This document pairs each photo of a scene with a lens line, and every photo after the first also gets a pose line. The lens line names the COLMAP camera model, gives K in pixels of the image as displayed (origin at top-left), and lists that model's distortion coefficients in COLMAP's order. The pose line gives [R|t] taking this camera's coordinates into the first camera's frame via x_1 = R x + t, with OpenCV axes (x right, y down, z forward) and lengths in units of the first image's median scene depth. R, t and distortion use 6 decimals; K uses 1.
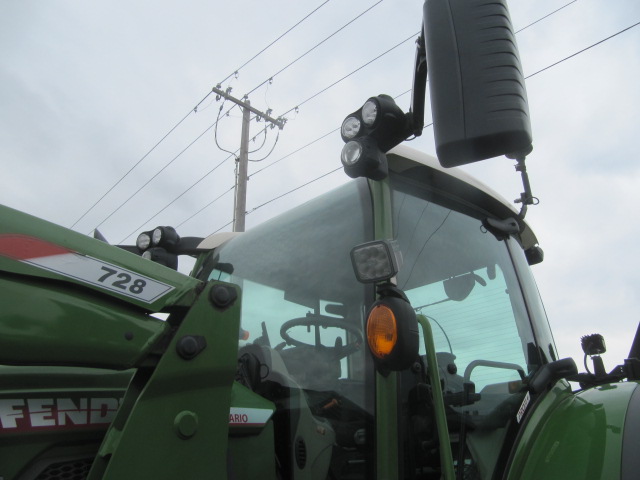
lens RADIAL K [[527.6, 0, 316.8], [0, 527.6, 239.8], [0, 0, 1]] dist [-0.041527, 0.002379]
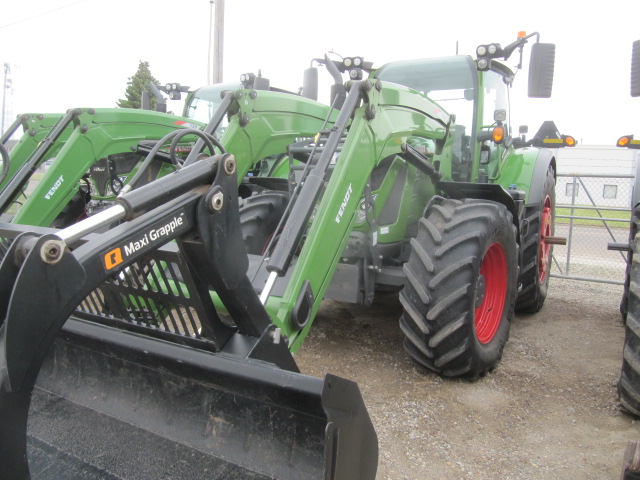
lens RADIAL K [[524.1, 0, 320.0], [0, 524.1, 240.0], [0, 0, 1]] dist [-0.026380, -0.000522]
pose [[0.968350, 0.025446, 0.248295, -1.215791], [-0.144822, 0.867491, 0.475905, -0.462422], [-0.203284, -0.496802, 0.843720, -1.377464]]
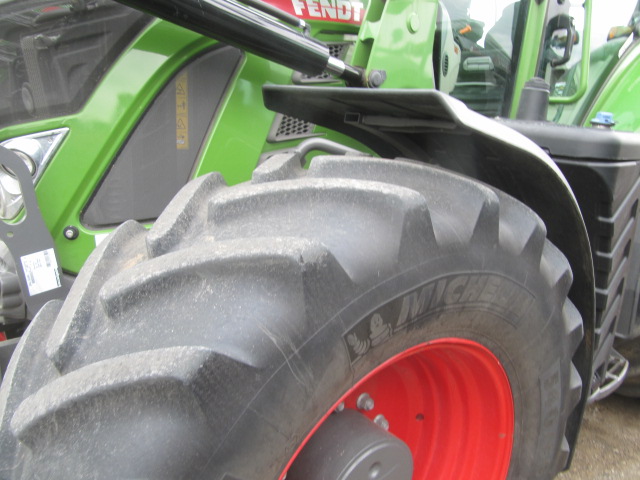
lens RADIAL K [[527.6, 0, 316.8], [0, 527.6, 239.8], [0, 0, 1]] dist [-0.041527, 0.002379]
pose [[0.996776, 0.078496, -0.016593, -0.250249], [-0.053244, 0.801900, 0.595081, 0.002829], [0.060017, -0.592280, 0.803494, -0.263667]]
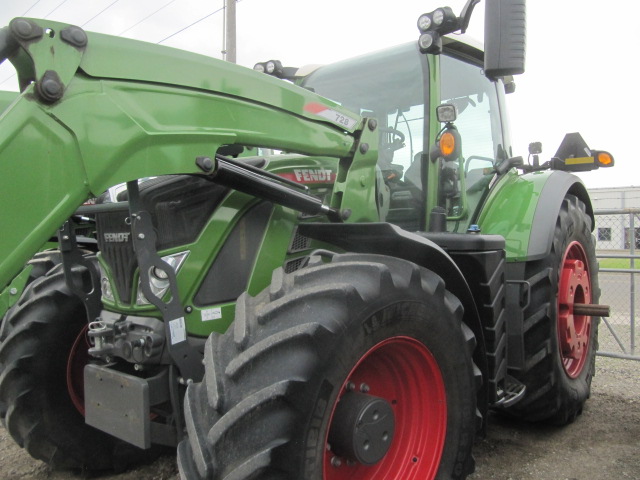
lens RADIAL K [[527.6, 0, 316.8], [0, 527.6, 239.8], [0, 0, 1]] dist [-0.041527, 0.002379]
pose [[0.996002, 0.013106, 0.088364, -0.383920], [-0.046978, 0.918195, 0.393332, -0.192851], [-0.075981, -0.395911, 0.915140, -0.738288]]
